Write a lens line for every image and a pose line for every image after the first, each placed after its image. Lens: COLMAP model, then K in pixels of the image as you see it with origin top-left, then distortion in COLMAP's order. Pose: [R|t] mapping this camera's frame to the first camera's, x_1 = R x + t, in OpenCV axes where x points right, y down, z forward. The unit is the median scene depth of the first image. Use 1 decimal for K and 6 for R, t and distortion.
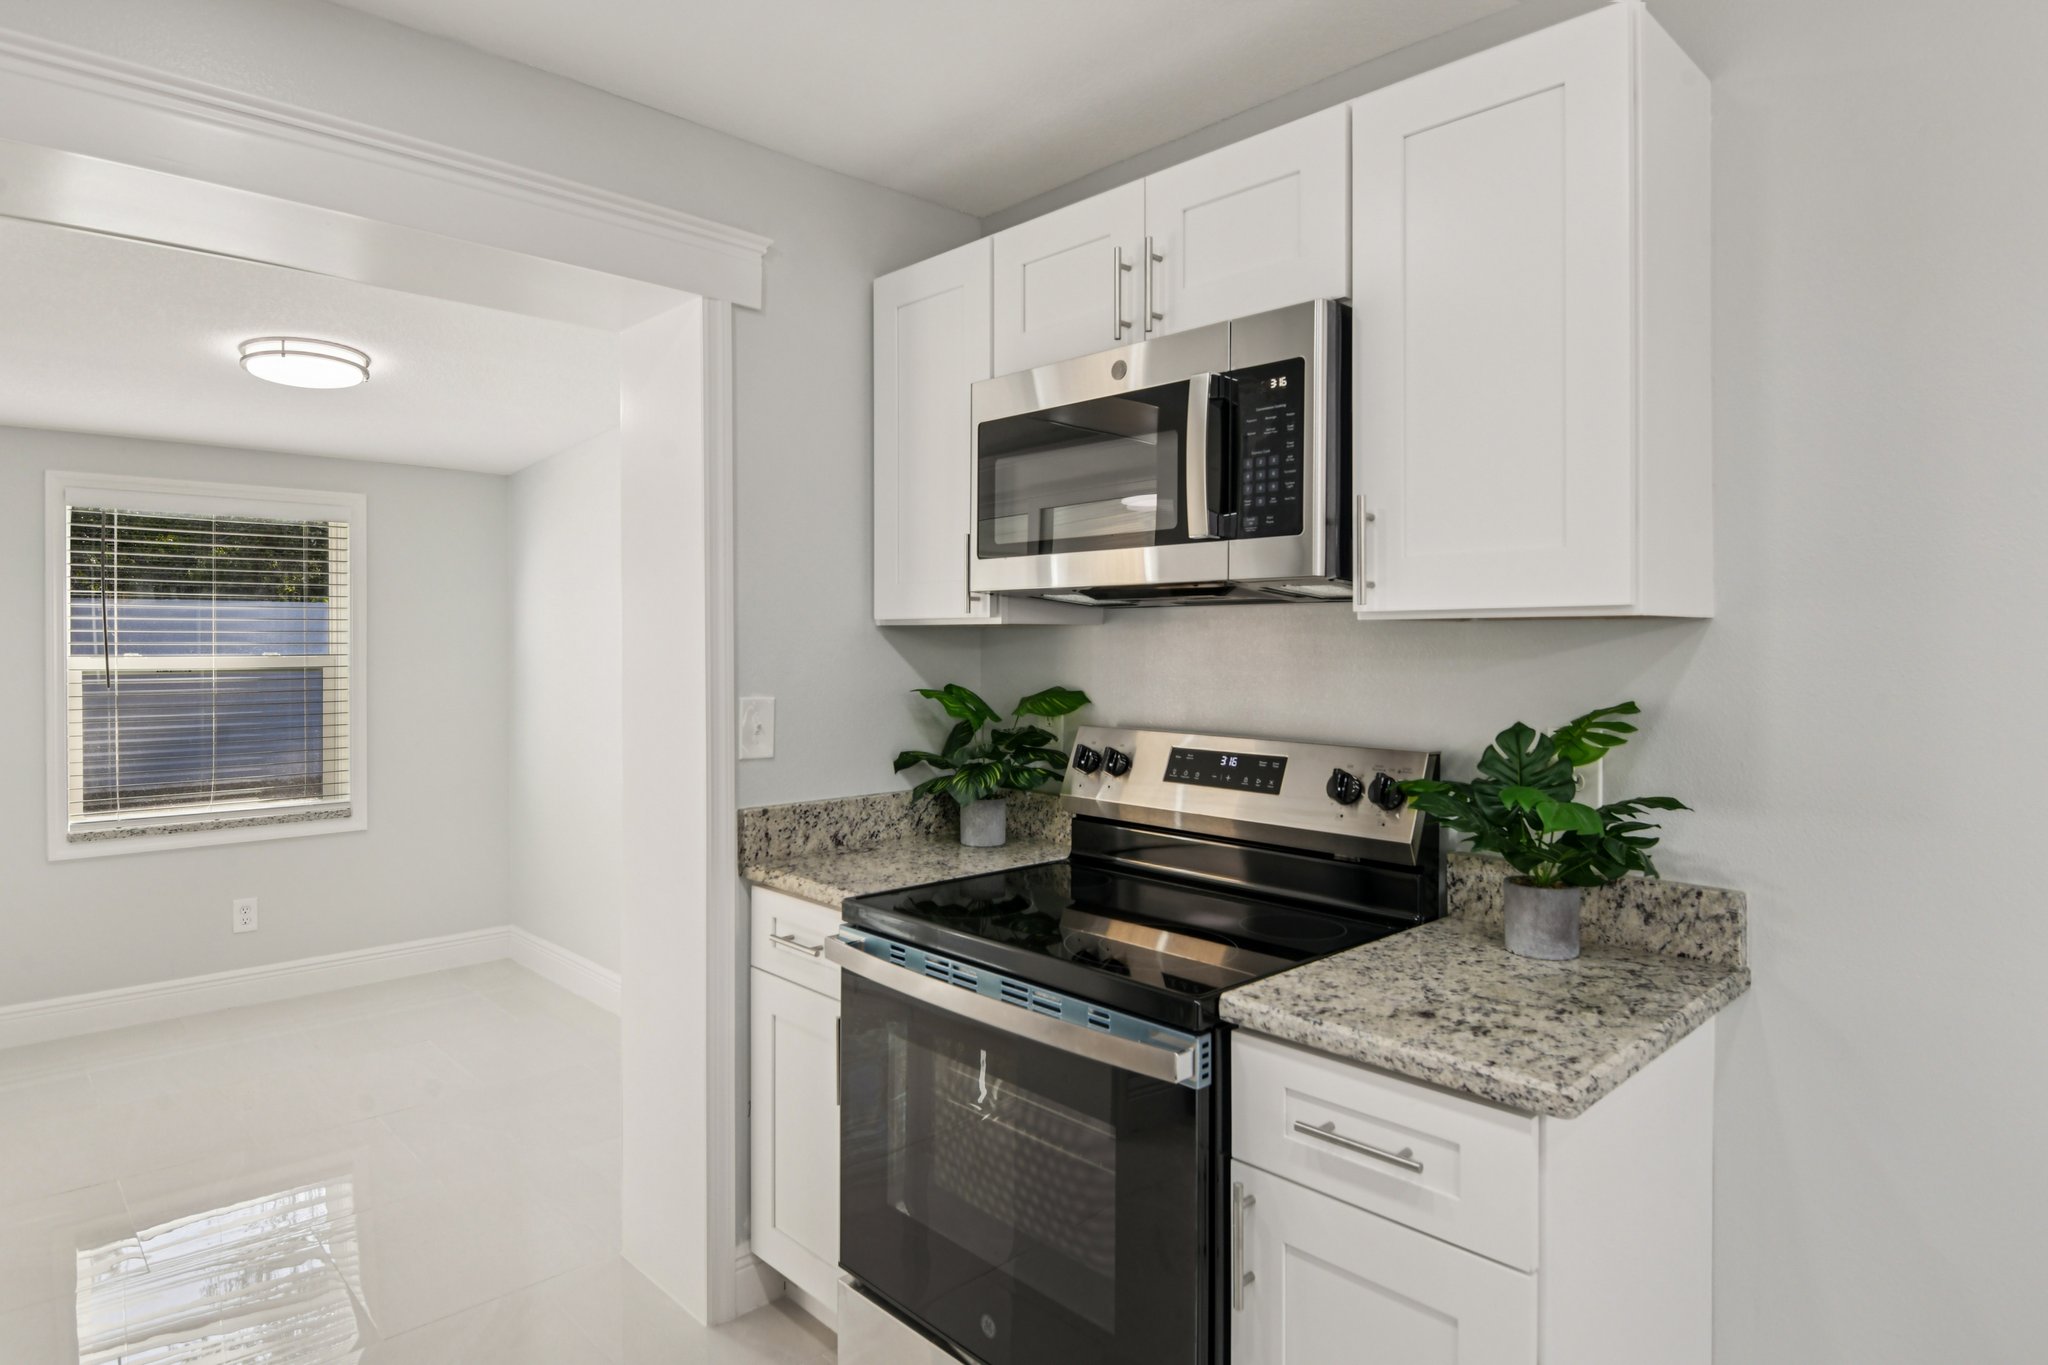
lens RADIAL K [[1172.1, 0, 1014.2], [0, 1172.1, 649.0], [0, 0, 1]] dist [-0.005984, -0.004471]
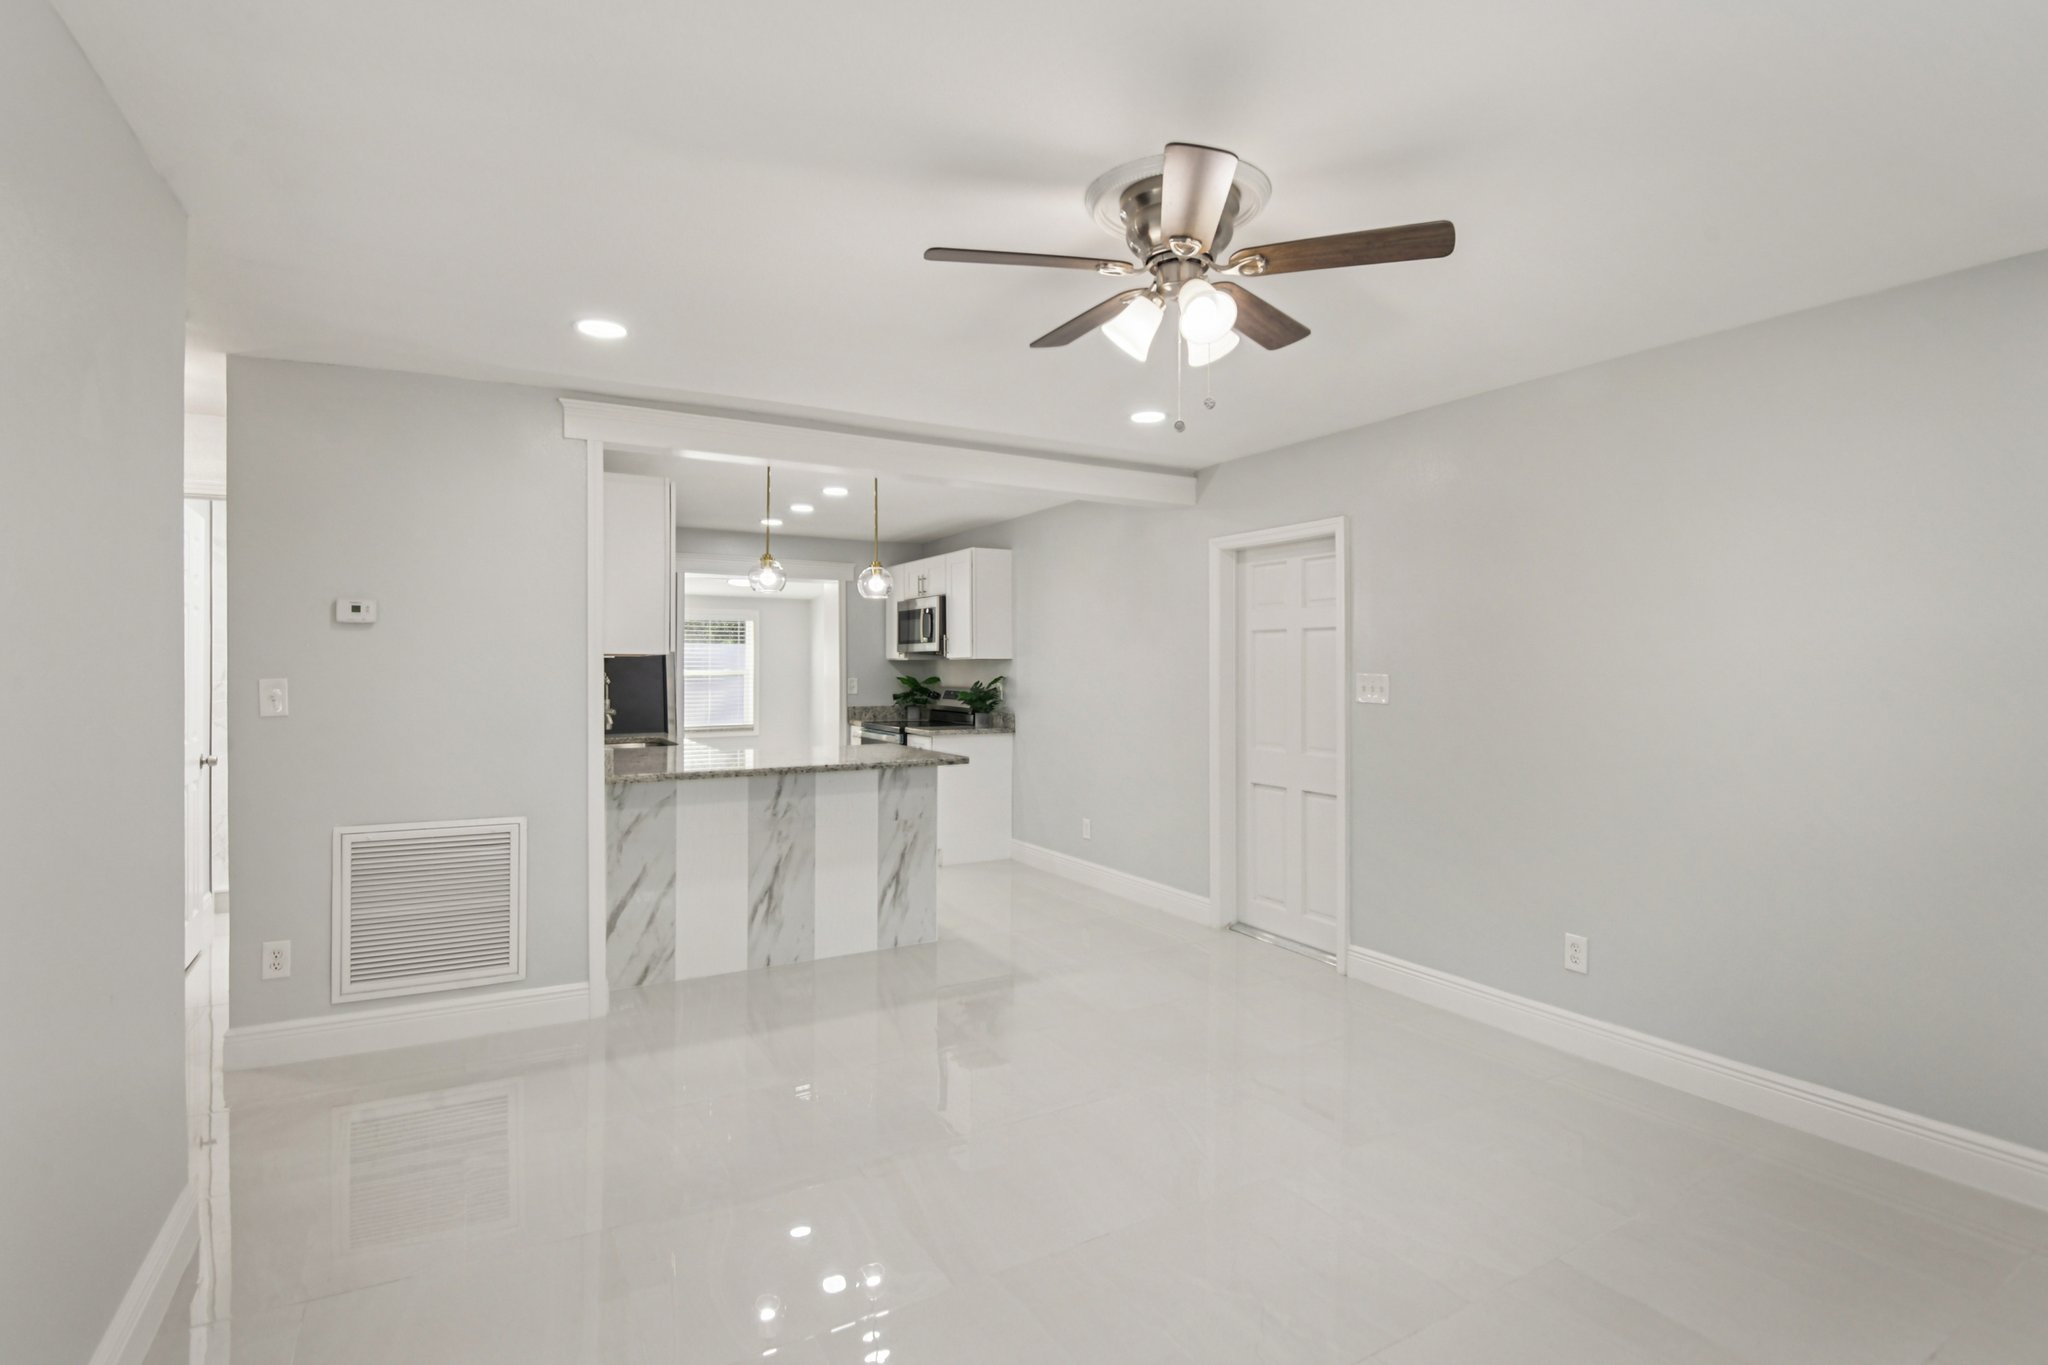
lens RADIAL K [[976.7, 0, 1034.2], [0, 976.7, 668.1], [0, 0, 1]] dist [-0.032591, -0.001638]
pose [[0.976107, 0.000524, -0.217288, 0.600549], [-0.001161, 0.999995, -0.002804, 0.008057], [0.217285, 0.002989, 0.976104, -1.144072]]
